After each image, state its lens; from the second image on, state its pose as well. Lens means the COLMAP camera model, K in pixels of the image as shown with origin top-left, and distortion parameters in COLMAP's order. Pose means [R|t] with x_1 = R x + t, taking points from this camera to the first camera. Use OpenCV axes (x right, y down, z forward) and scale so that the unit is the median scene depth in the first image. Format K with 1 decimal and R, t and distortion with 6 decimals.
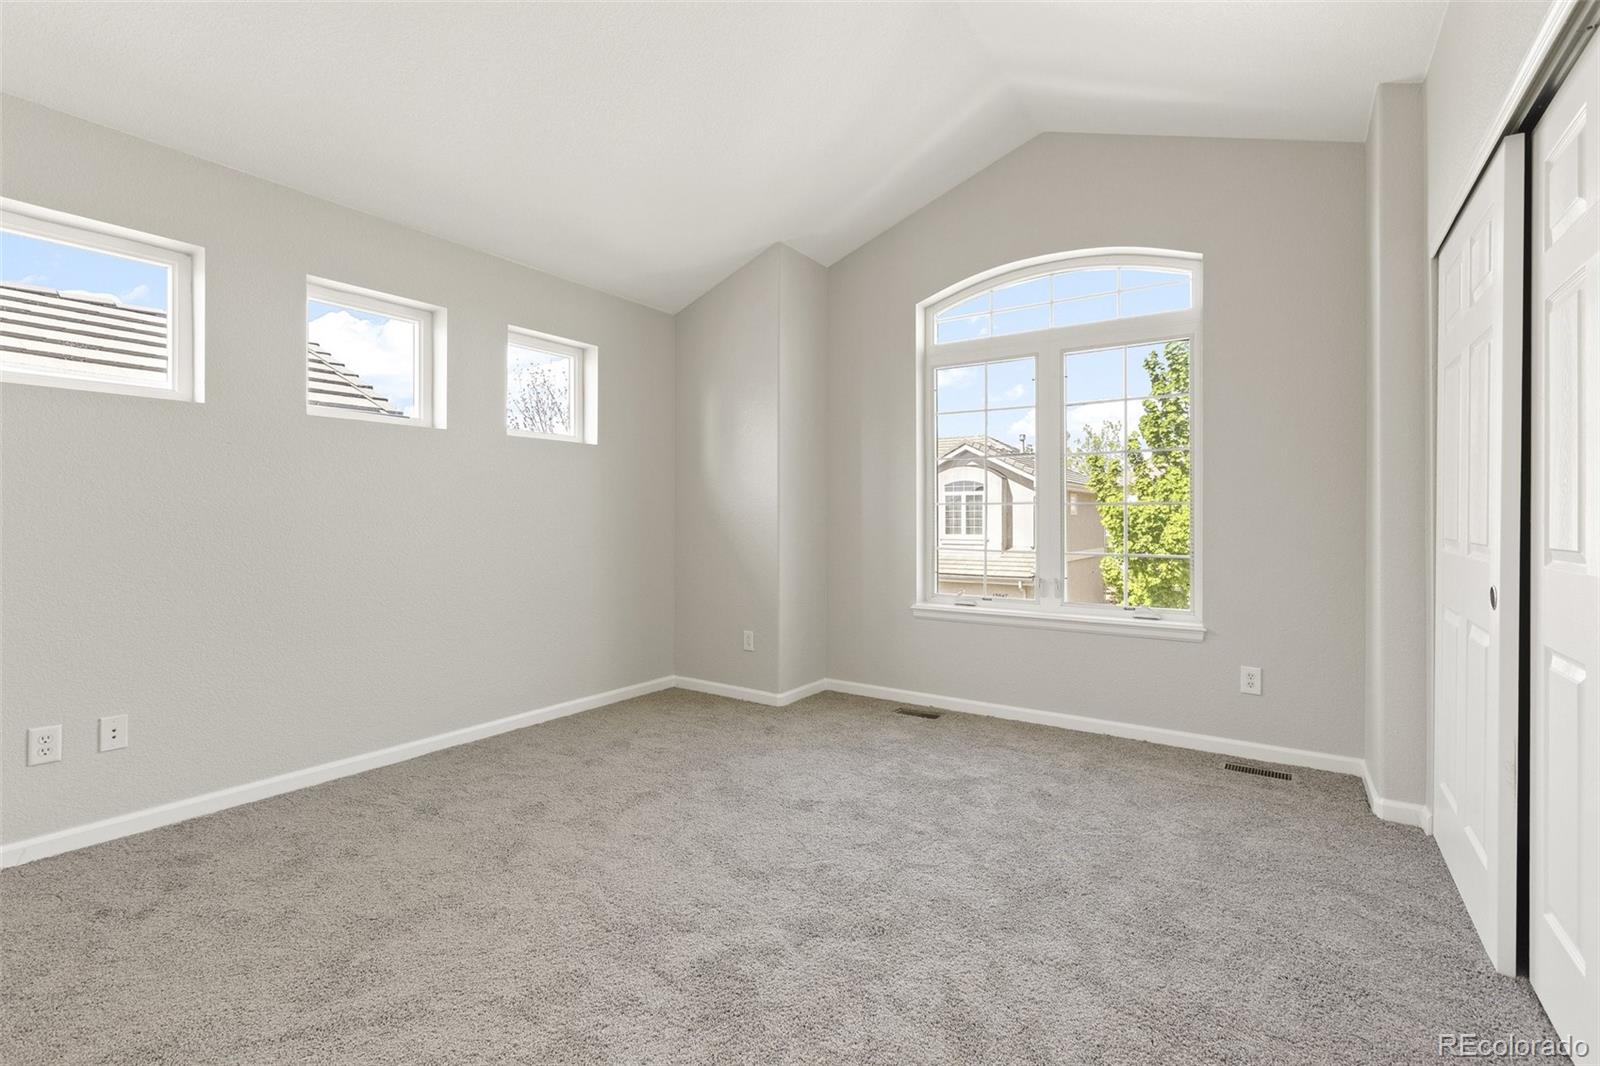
lens RADIAL K [[724.6, 0, 797.6], [0, 724.6, 524.3], [0, 0, 1]] dist [0.003689, -0.001042]
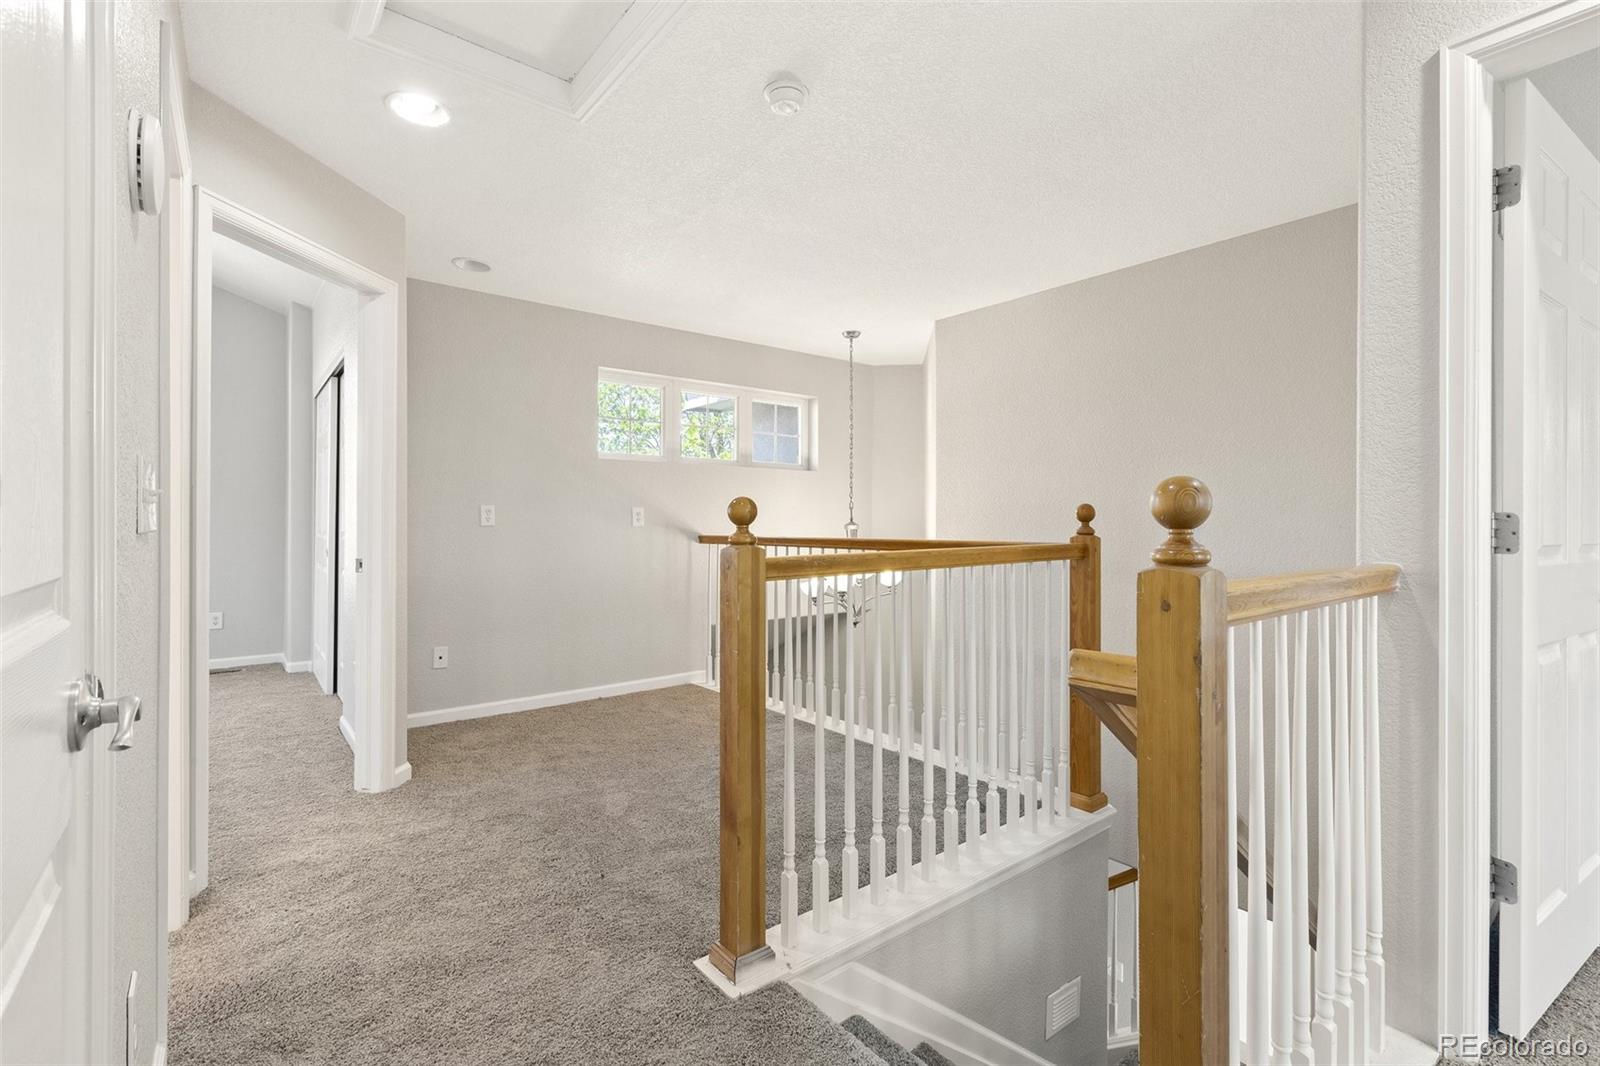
lens RADIAL K [[724.6, 0, 798.9], [0, 724.6, 527.0], [0, 0, 1]] dist [0.003689, -0.001042]
pose [[0.305608, 0.007881, 0.952125, -0.734823], [-0.004926, 0.999965, -0.006696, 0.017760], [-0.952145, -0.002643, 0.305637, -1.032092]]
